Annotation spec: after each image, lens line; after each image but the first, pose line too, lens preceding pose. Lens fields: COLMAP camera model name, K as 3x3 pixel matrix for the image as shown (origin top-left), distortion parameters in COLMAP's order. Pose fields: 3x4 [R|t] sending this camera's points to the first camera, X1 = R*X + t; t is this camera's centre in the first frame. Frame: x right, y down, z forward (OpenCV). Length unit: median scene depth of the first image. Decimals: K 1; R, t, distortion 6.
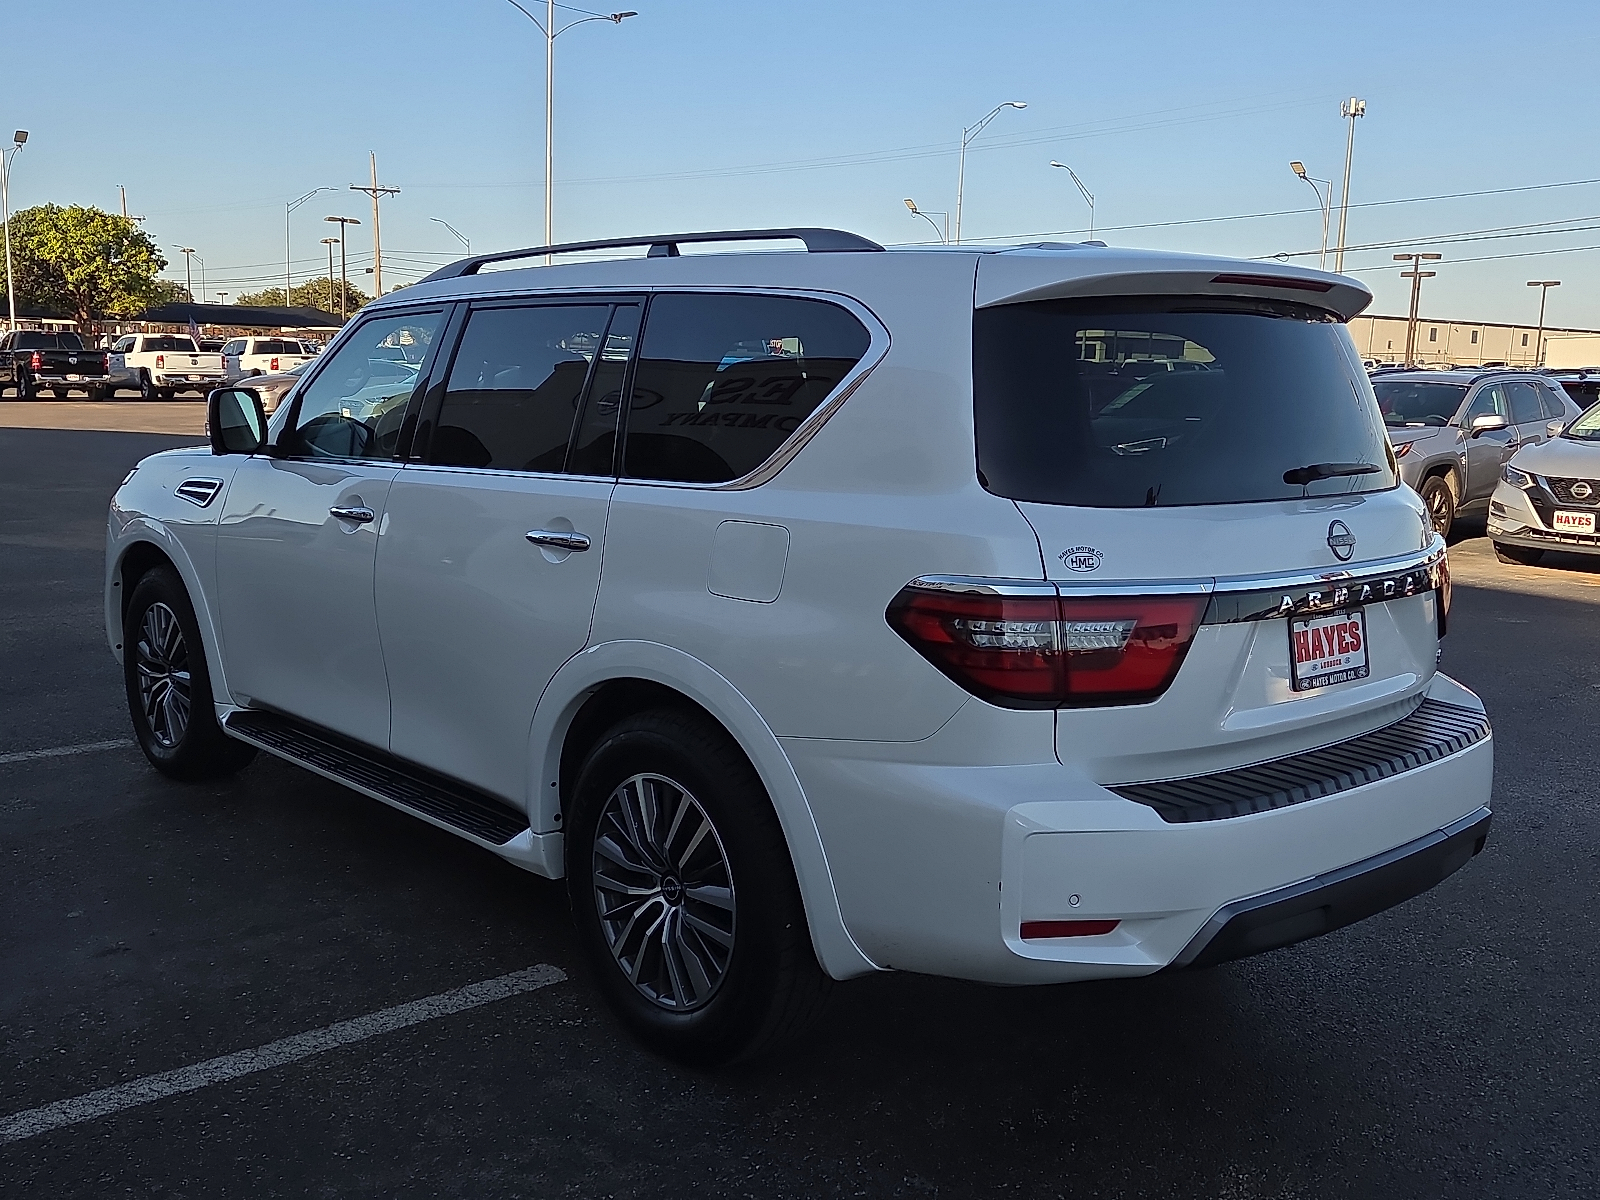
lens RADIAL K [[1502.2, 0, 806.2], [0, 1502.2, 587.3], [0, 0, 1]] dist [0.008651, 0.000000]
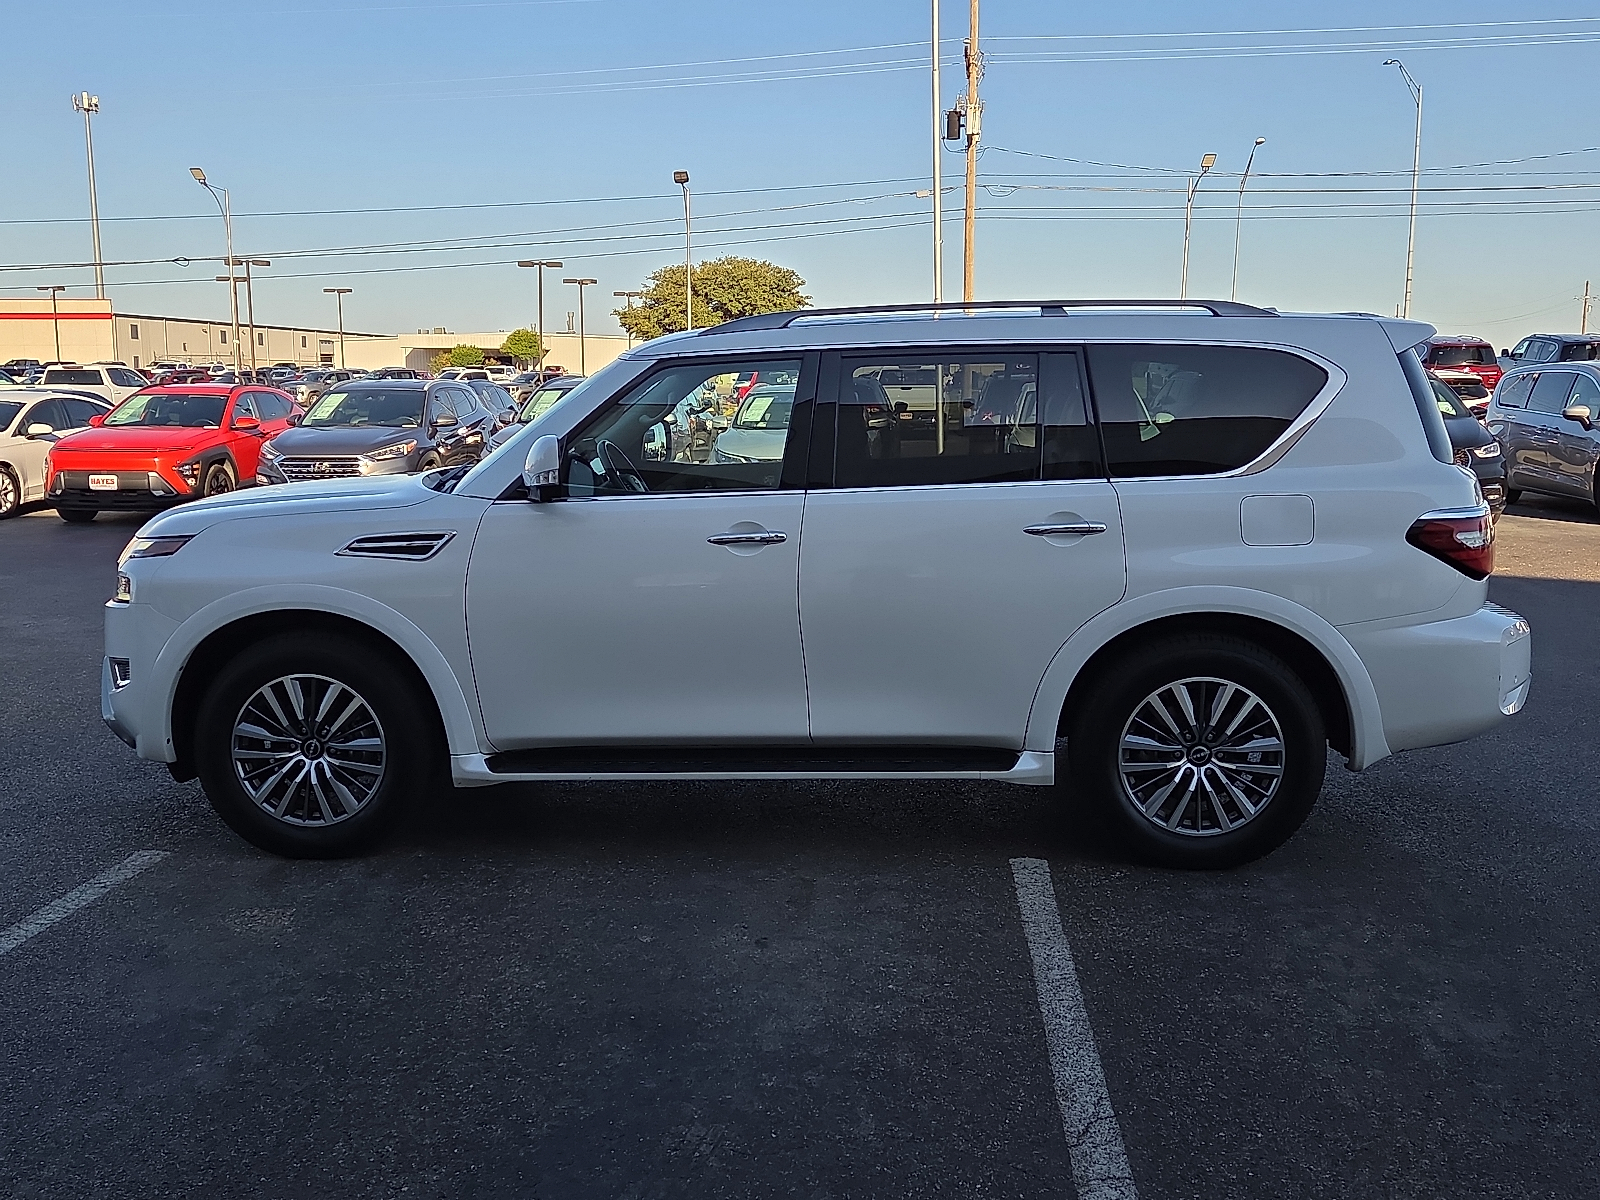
lens RADIAL K [[1502.2, 0, 804.5], [0, 1502.2, 609.1], [0, 0, 1]] dist [0.008651, 0.000000]
pose [[0.732724, -0.132889, 0.667424, -1.338499], [0.125466, 0.990316, 0.059438, -0.074851], [-0.668860, 0.040188, 0.742302, 0.173060]]
